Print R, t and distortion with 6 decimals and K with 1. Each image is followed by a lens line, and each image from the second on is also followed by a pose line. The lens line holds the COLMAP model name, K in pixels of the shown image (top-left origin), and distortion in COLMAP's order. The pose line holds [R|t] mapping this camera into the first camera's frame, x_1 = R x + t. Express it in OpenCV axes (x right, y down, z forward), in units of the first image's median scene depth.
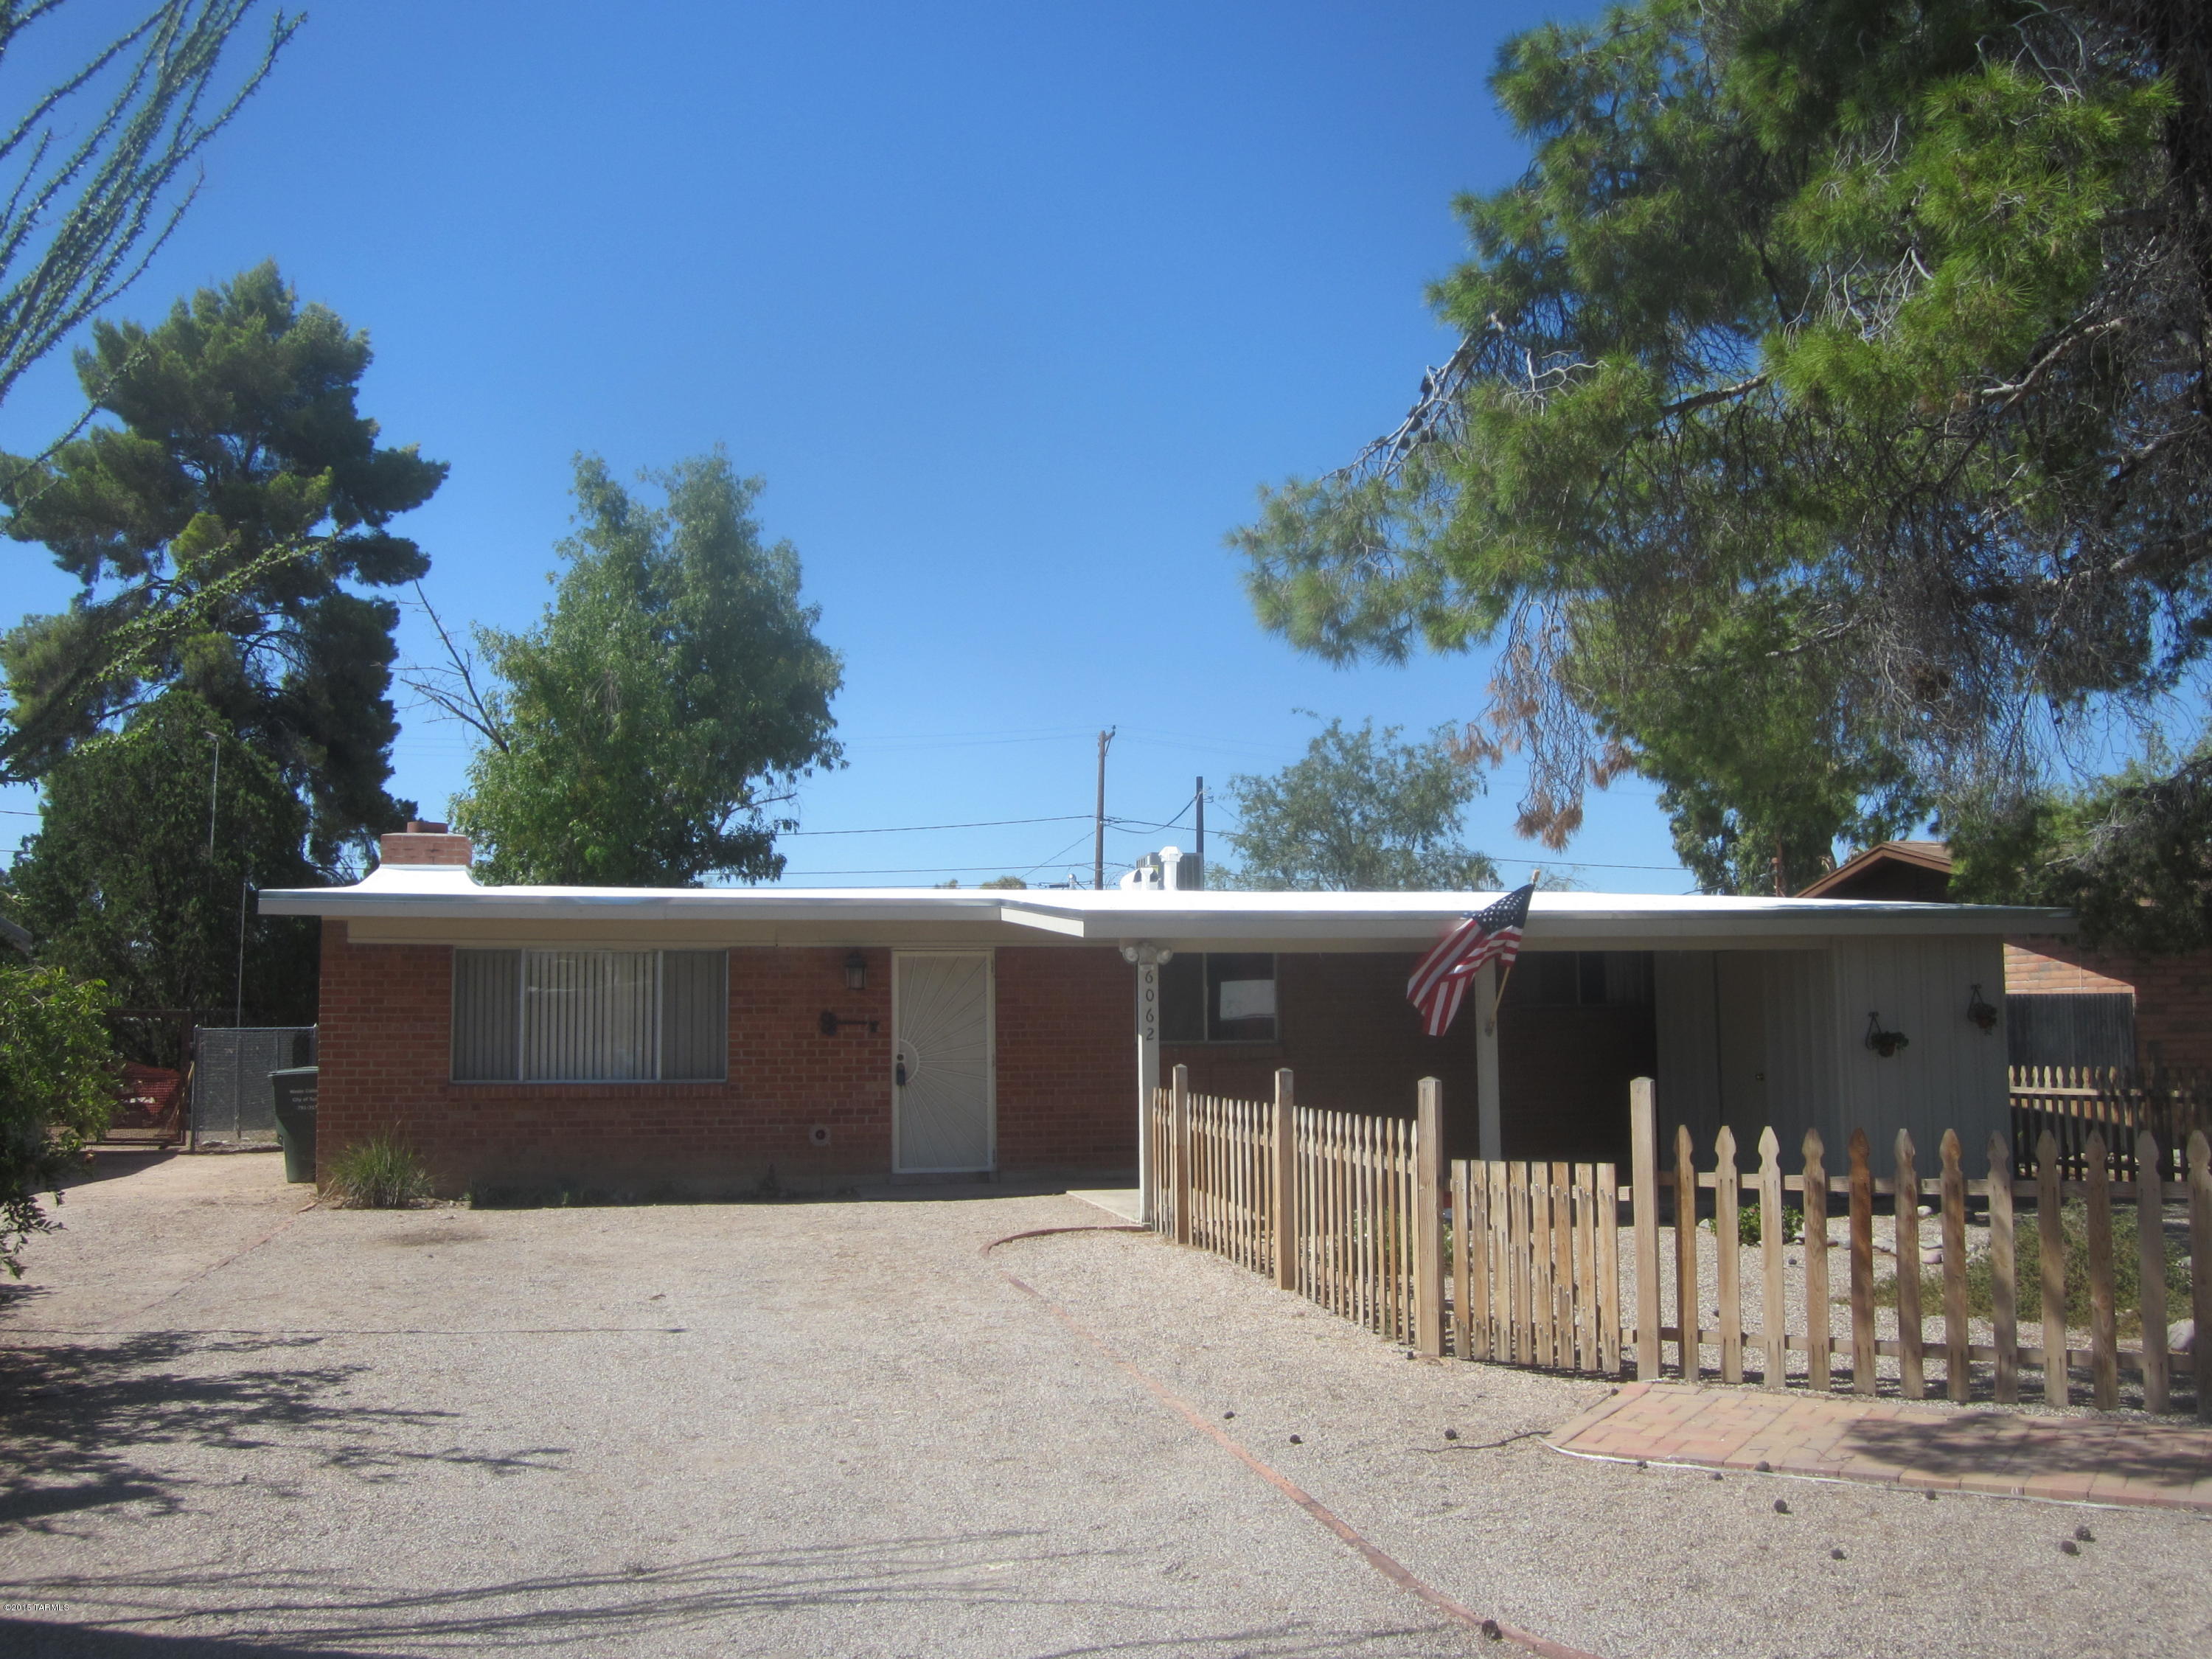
lens RADIAL K [[2114.7, 0, 1101.5], [0, 2114.7, 790.0], [0, 0, 1]] dist [-0.101565, -0.004795]
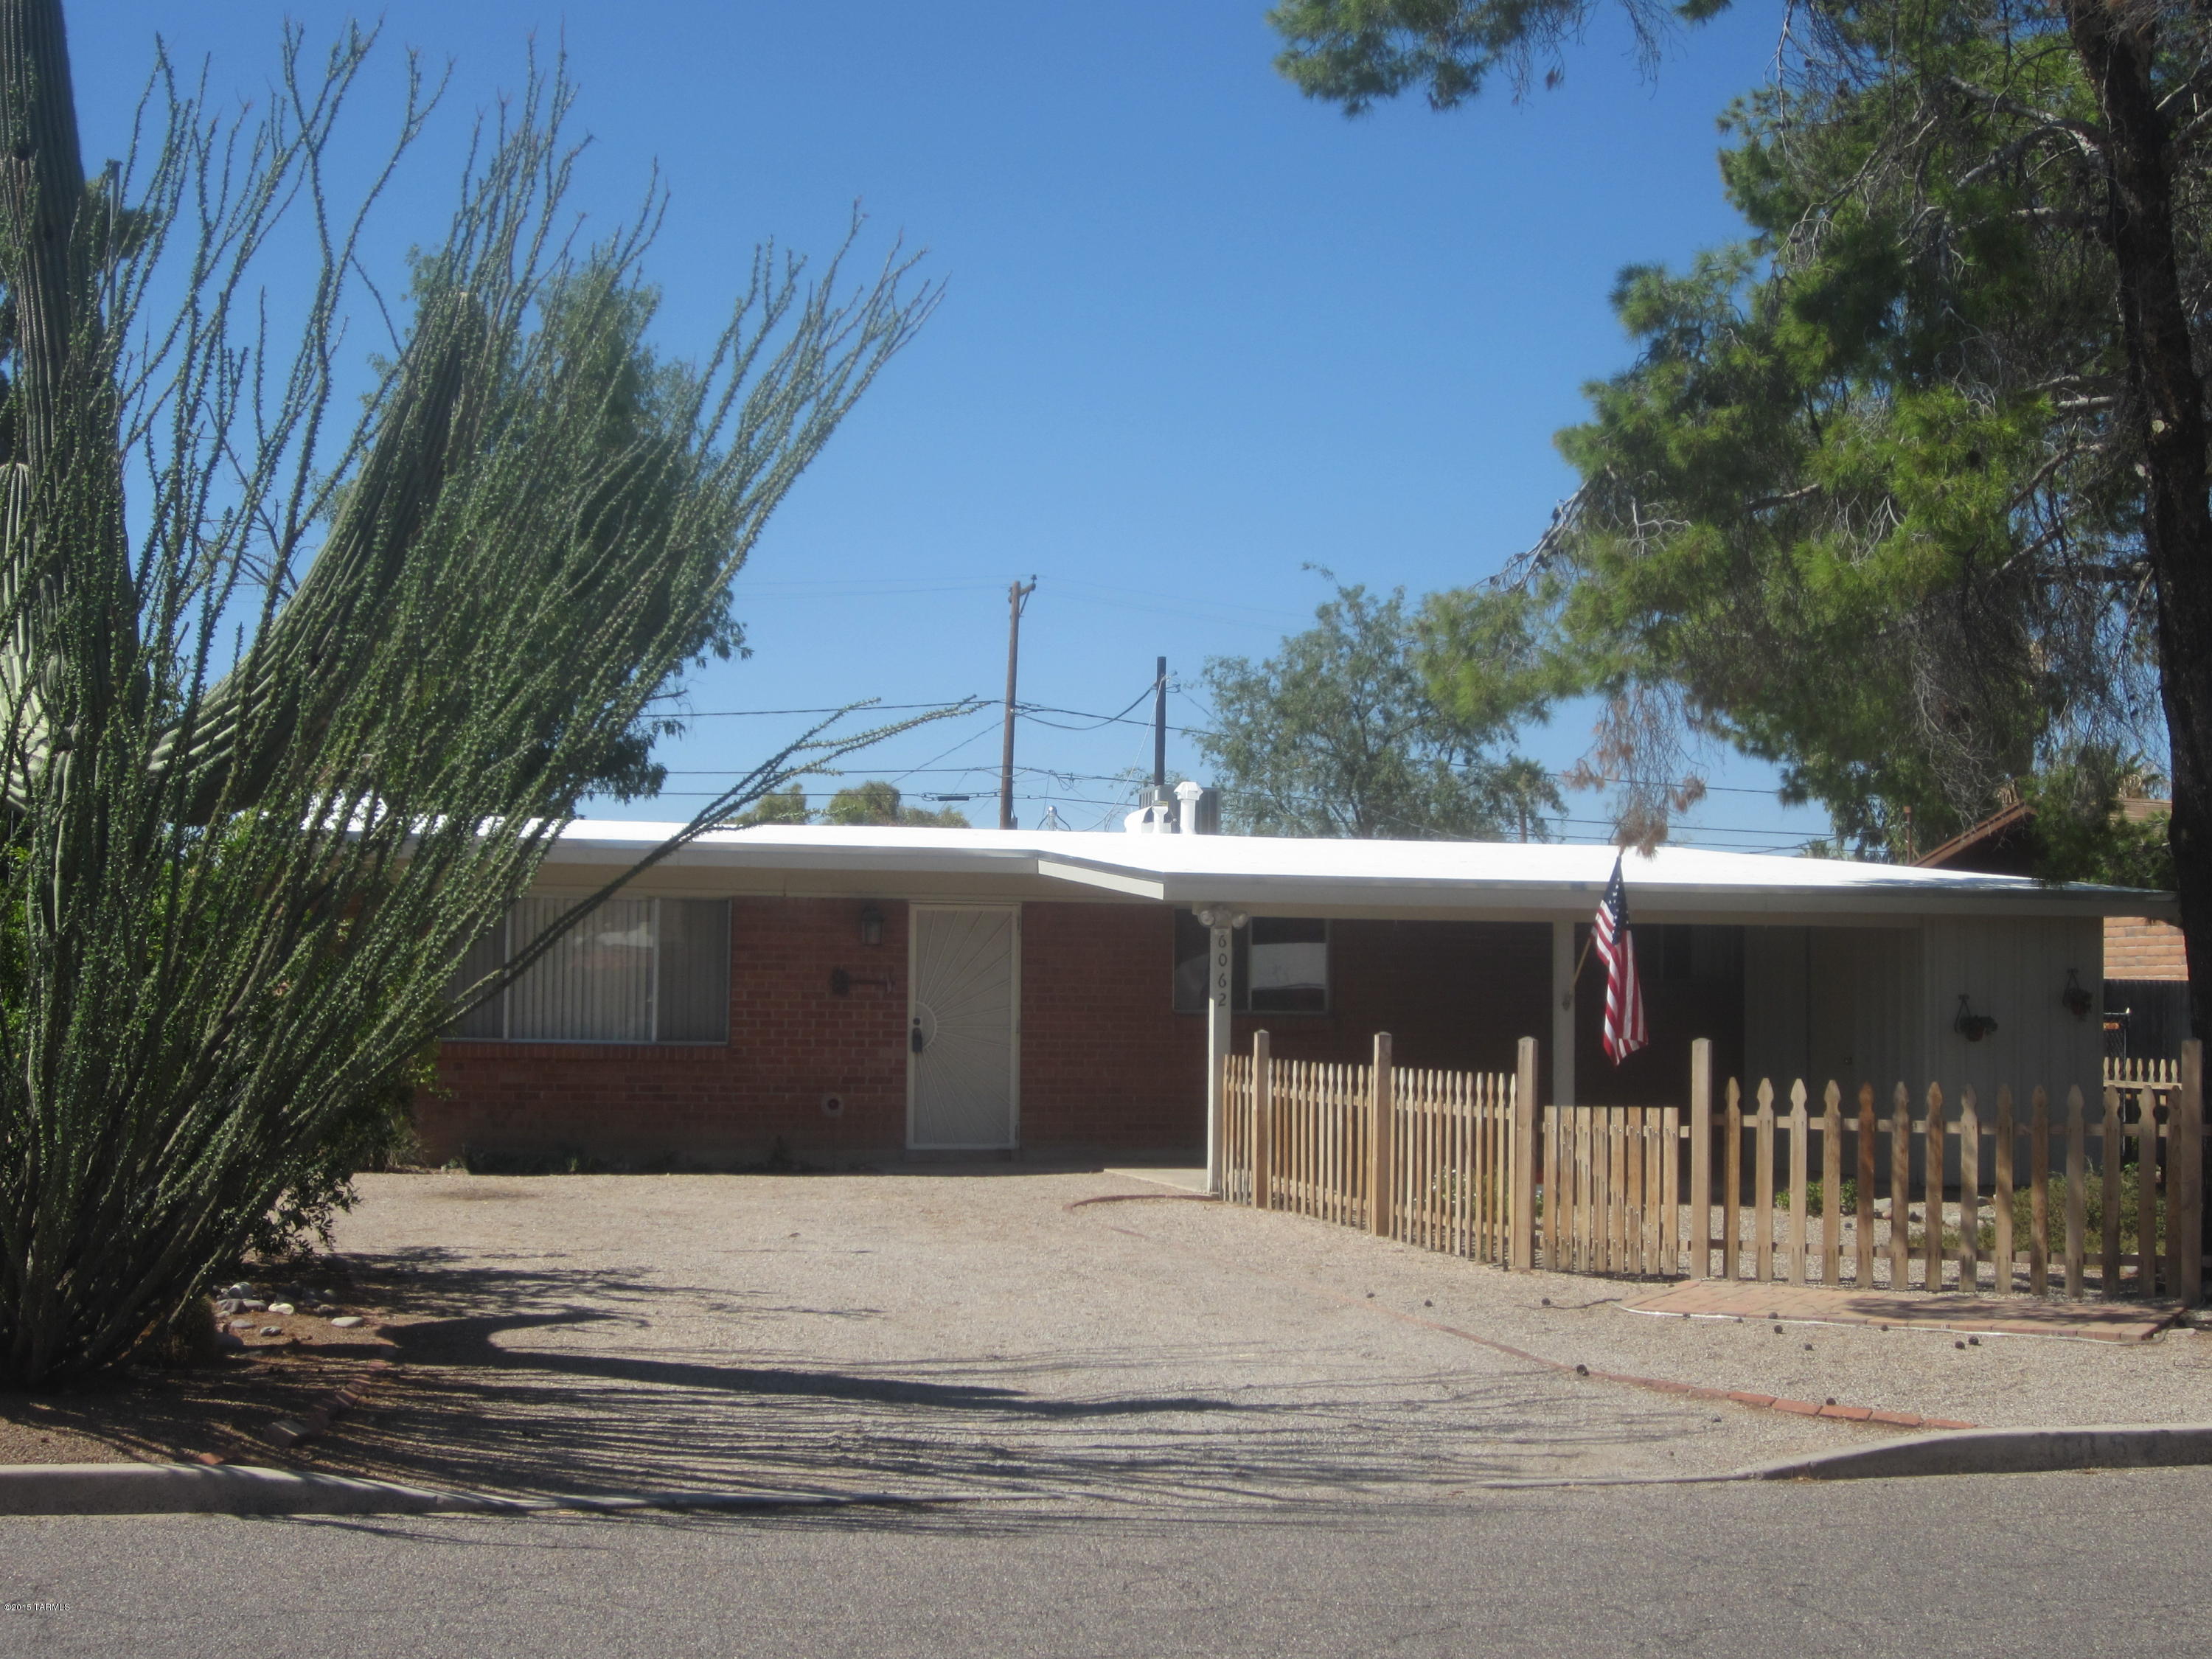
lens RADIAL K [[3457.4, 0, 1106.0], [0, 3457.4, 829.5], [0, 0, 1]] dist [-0.208249, 0.008873]
pose [[0.998071, 0.023880, 0.057306, -0.127725], [-0.027381, 0.997756, 0.061106, -0.060328], [-0.055718, -0.062557, 0.996485, -0.596107]]
